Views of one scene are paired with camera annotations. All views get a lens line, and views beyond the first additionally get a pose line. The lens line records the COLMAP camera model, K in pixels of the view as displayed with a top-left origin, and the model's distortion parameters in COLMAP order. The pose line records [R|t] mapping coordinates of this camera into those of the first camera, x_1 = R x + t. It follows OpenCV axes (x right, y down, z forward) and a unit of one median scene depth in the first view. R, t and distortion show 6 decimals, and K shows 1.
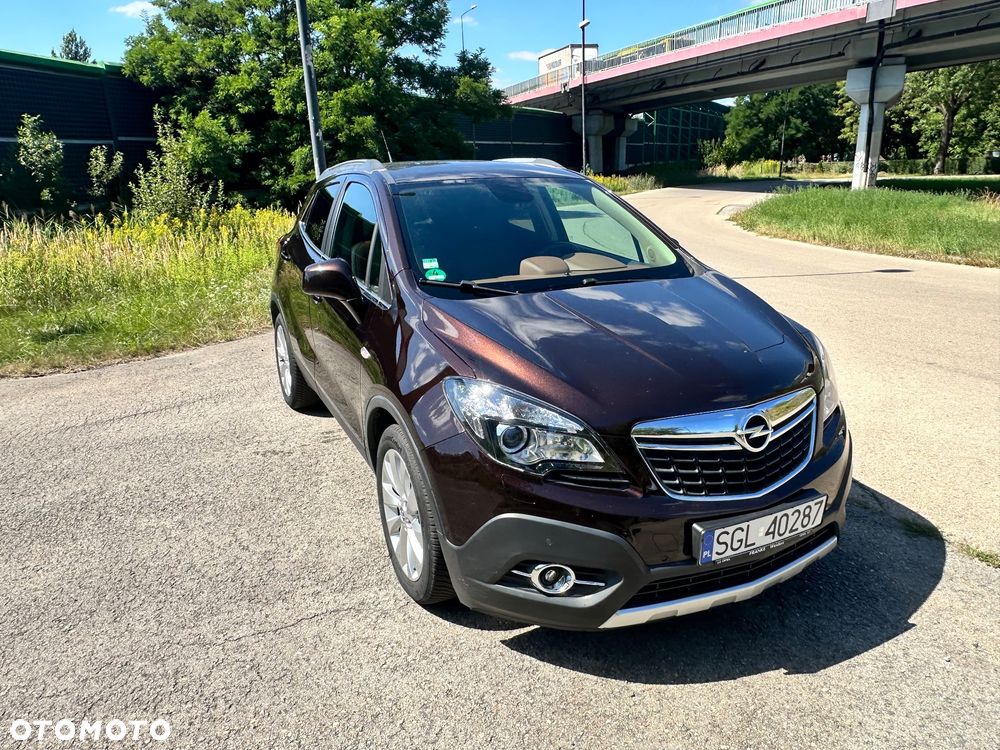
lens RADIAL K [[686.1, 0, 498.3], [0, 686.1, 382.4], [0, 0, 1]] dist [-0.001804, 0.002746]
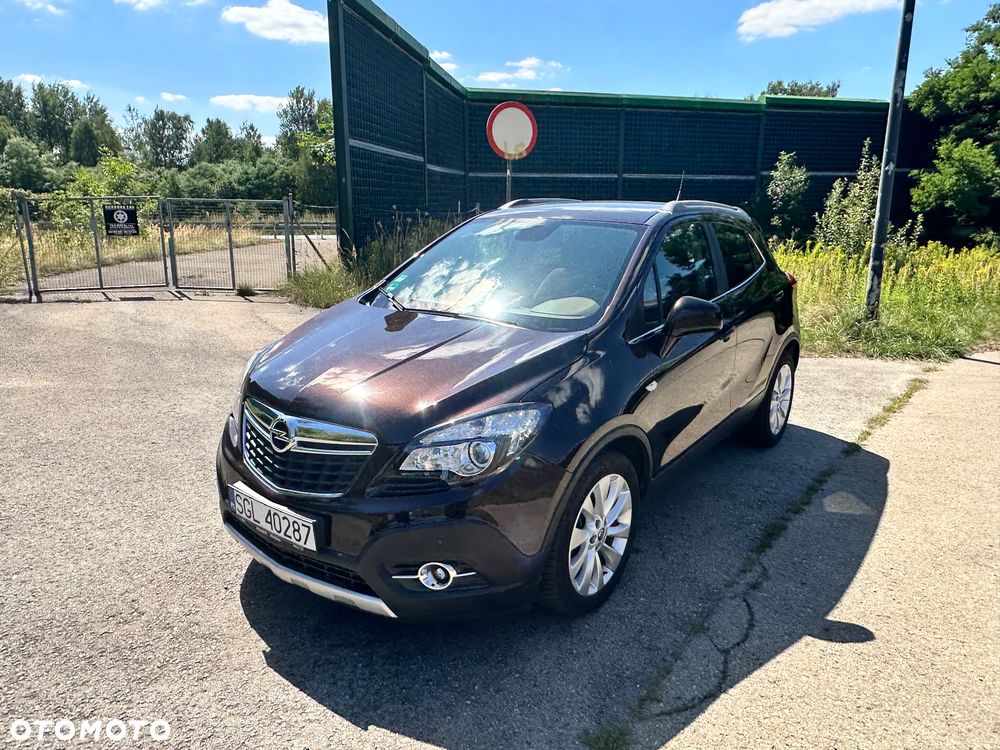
lens RADIAL K [[686.1, 0, 498.3], [0, 686.1, 382.4], [0, 0, 1]] dist [-0.001804, 0.002746]
pose [[0.453657, 0.251628, -0.854915, 0.150240], [-0.285072, 0.949880, 0.128307, -0.026683], [0.844351, 0.185505, 0.502651, 0.069219]]
